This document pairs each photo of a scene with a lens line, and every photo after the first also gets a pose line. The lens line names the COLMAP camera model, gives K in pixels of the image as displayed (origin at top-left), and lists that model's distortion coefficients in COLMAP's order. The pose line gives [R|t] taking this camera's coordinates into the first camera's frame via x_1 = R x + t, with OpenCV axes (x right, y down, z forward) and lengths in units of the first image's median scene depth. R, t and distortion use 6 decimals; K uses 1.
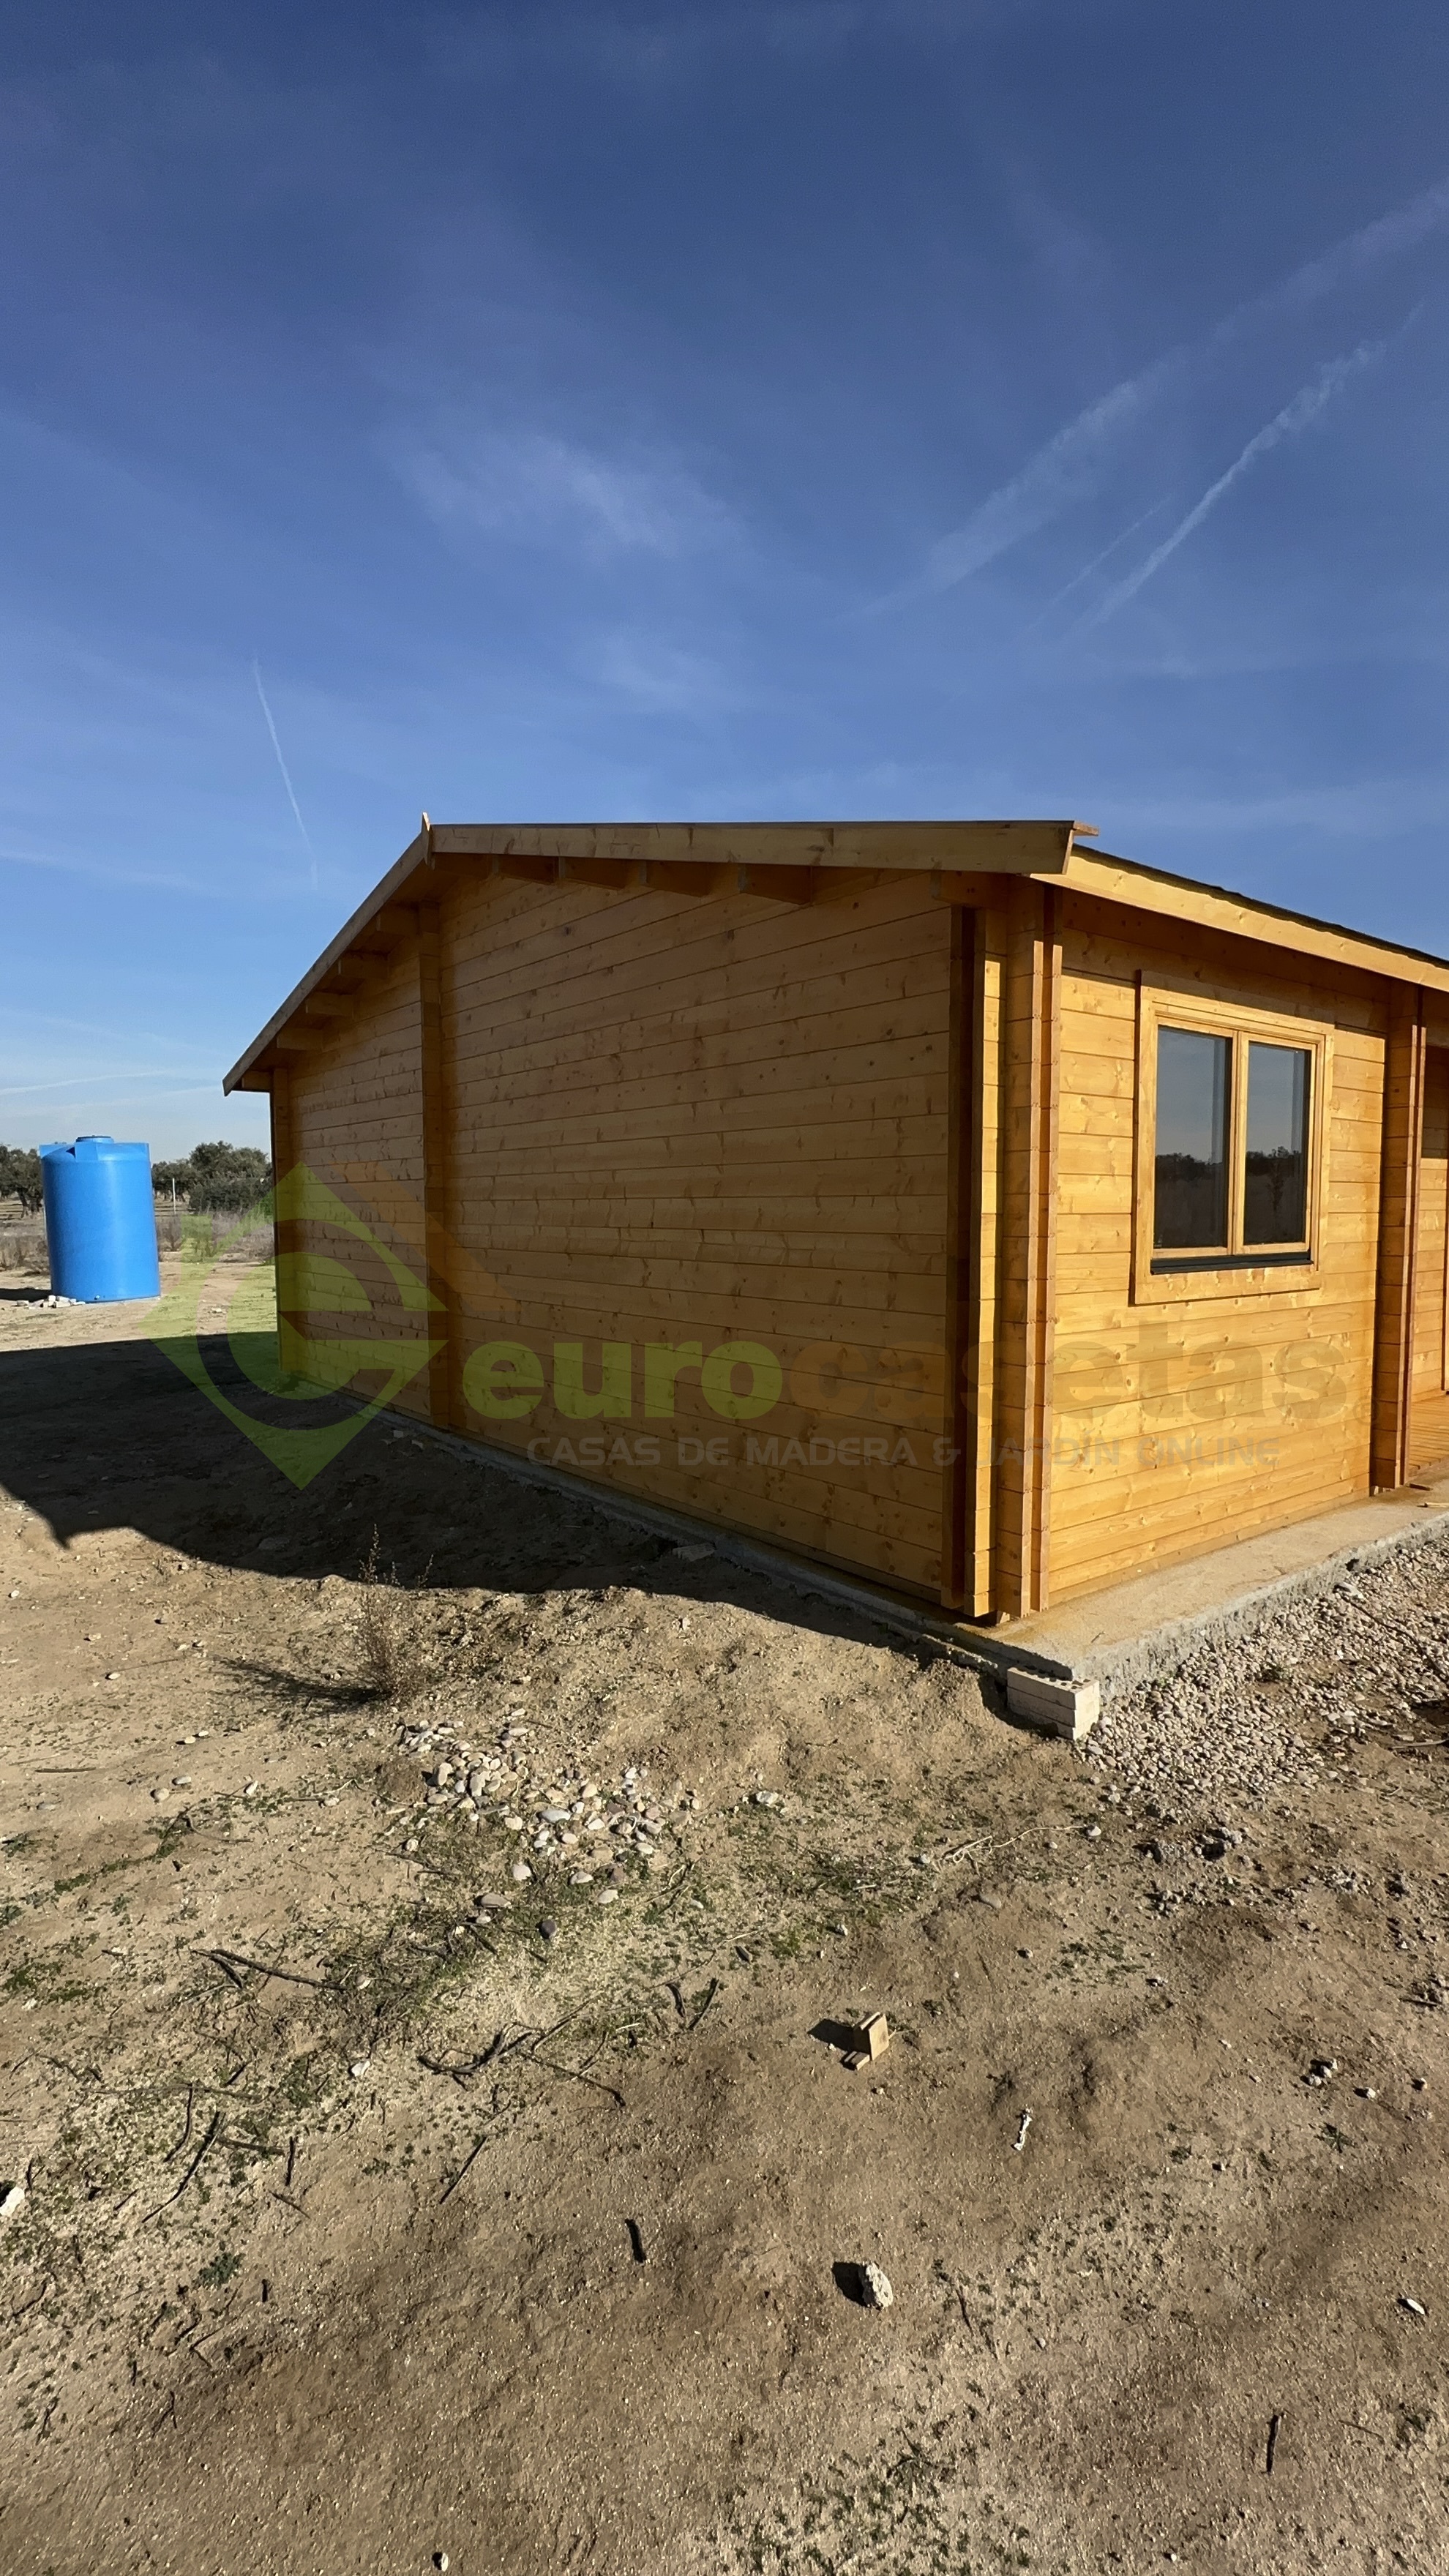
lens RADIAL K [[1179.8, 0, 713.2], [0, 1179.8, 1280.7], [0, 0, 1]] dist [0.002092, -0.000752]
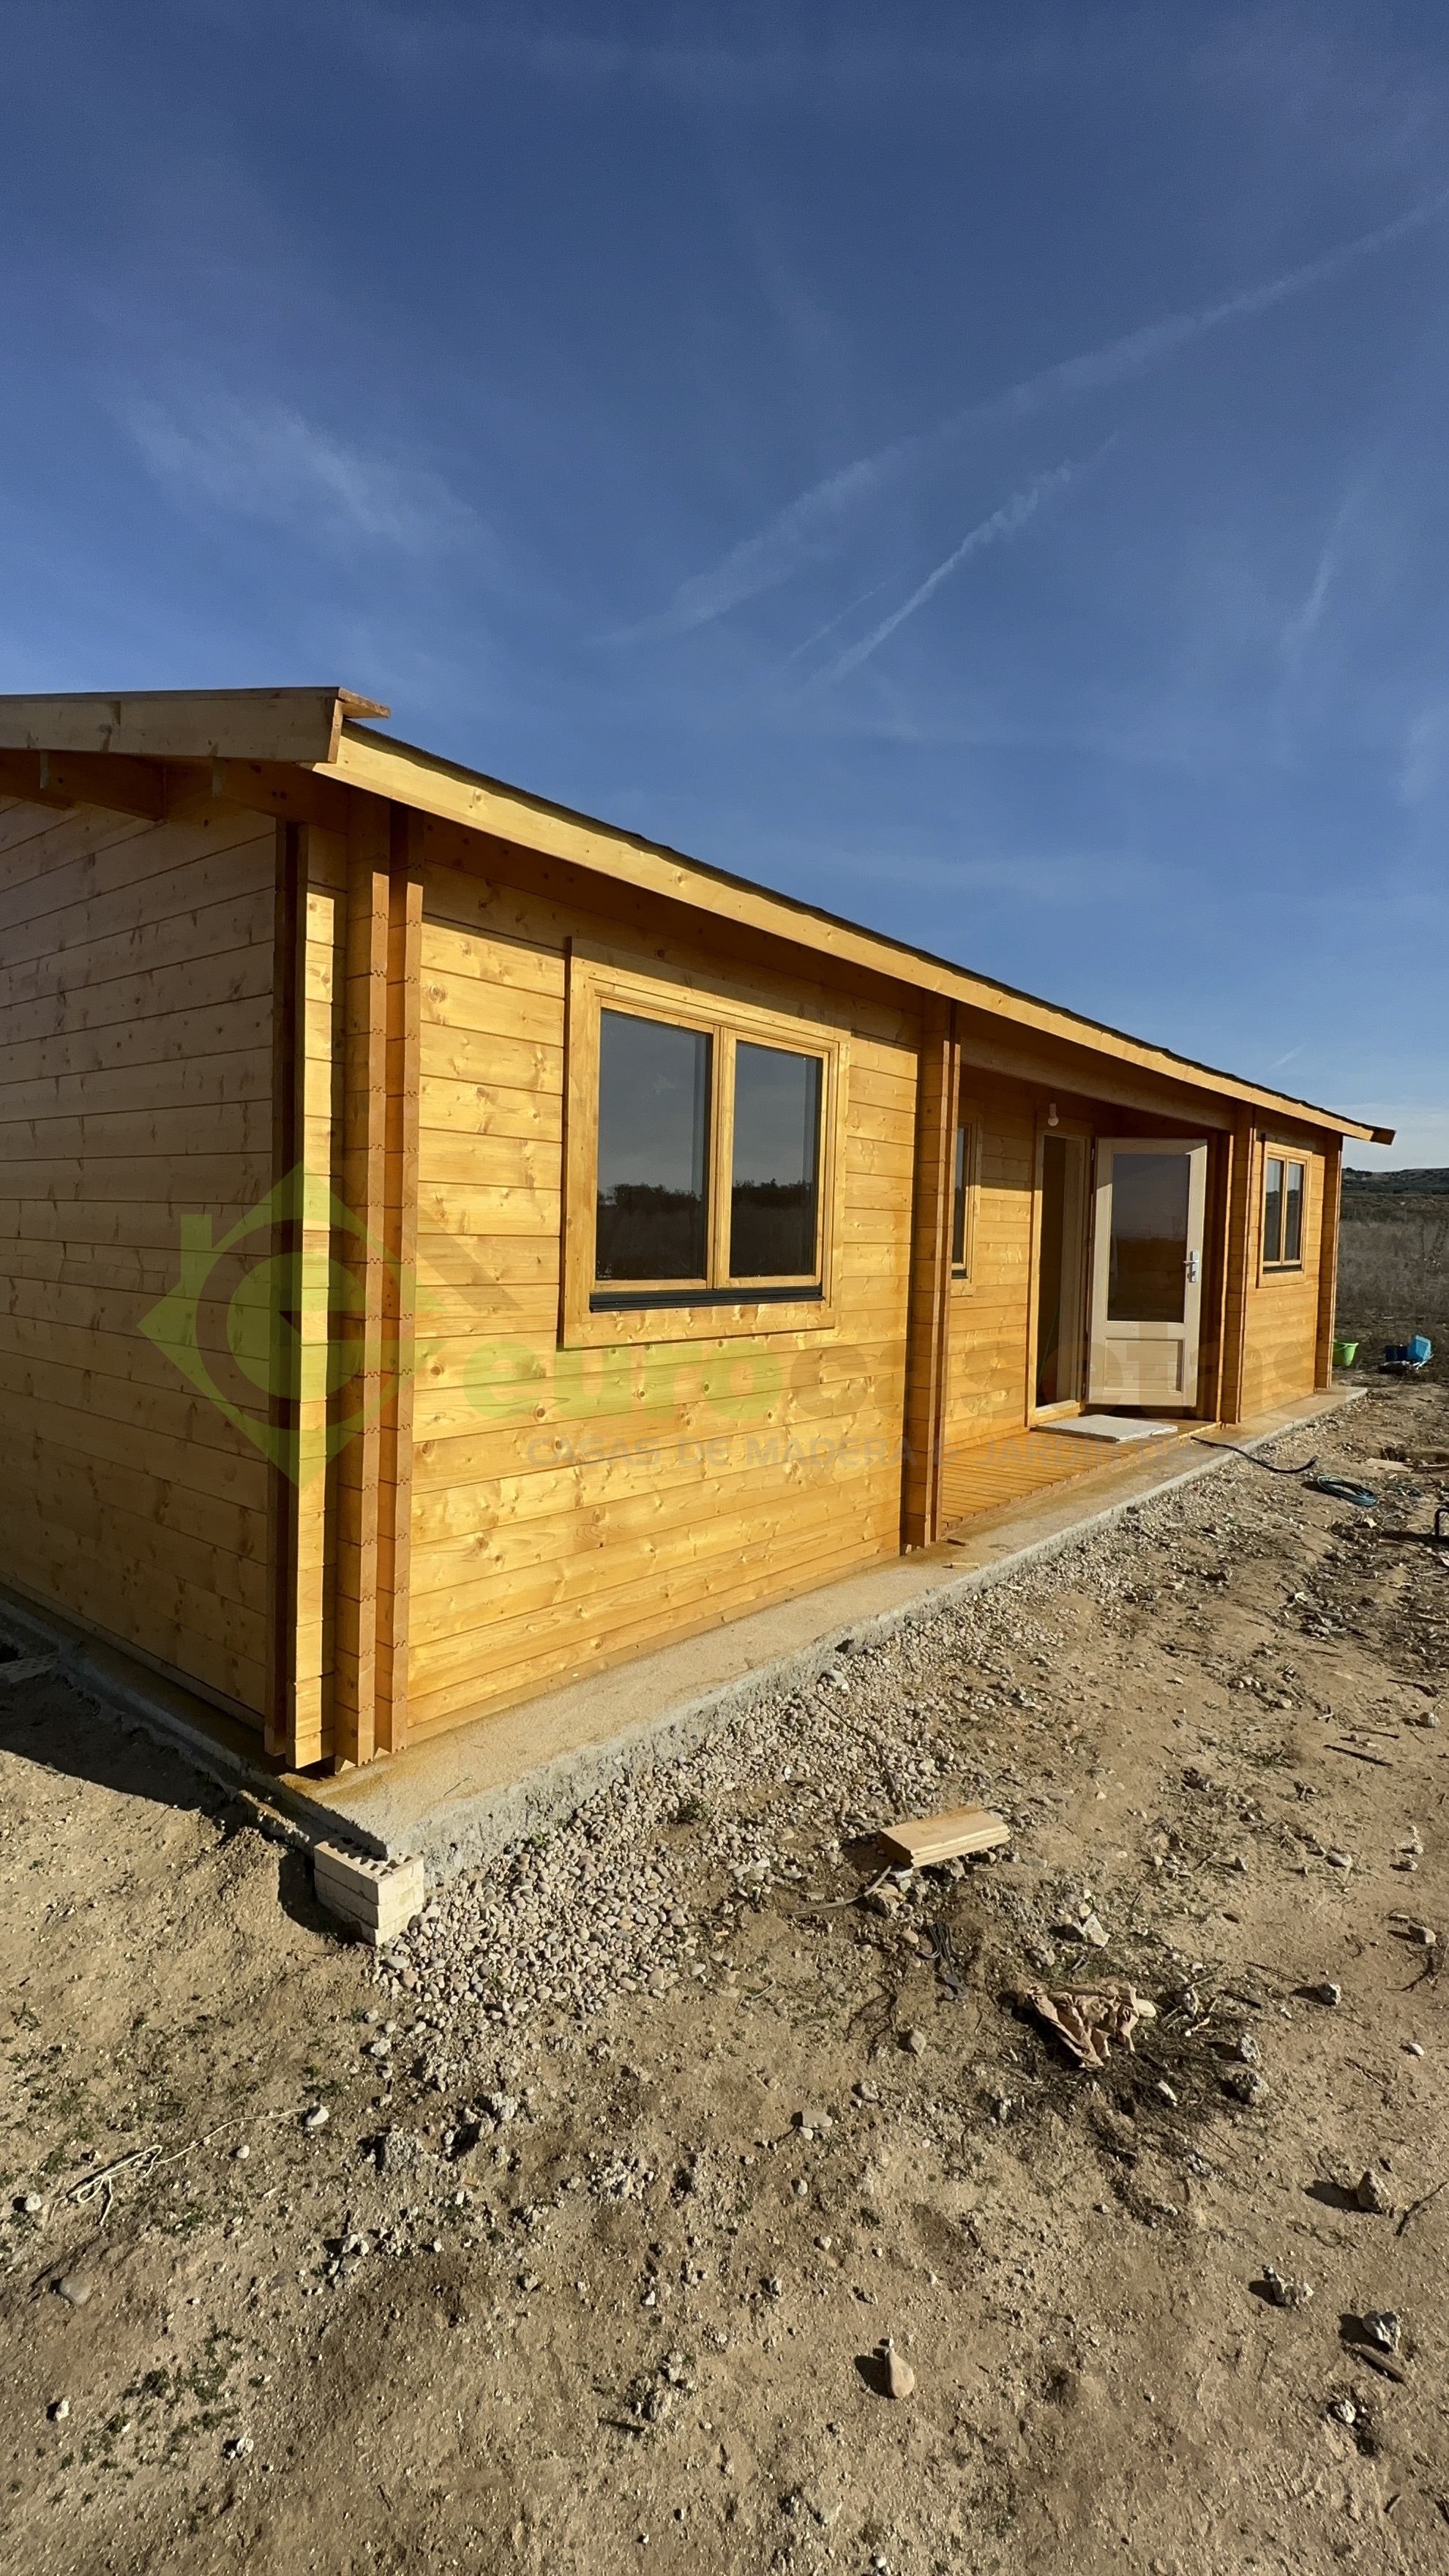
lens RADIAL K [[1179.8, 0, 707.5], [0, 1179.8, 1279.7], [0, 0, 1]] dist [0.002092, -0.000752]
pose [[0.976280, 0.020711, 0.215519, 0.283378], [-0.017343, 0.999696, -0.017505, -0.015215], [-0.215816, 0.013352, 0.976343, 0.191165]]
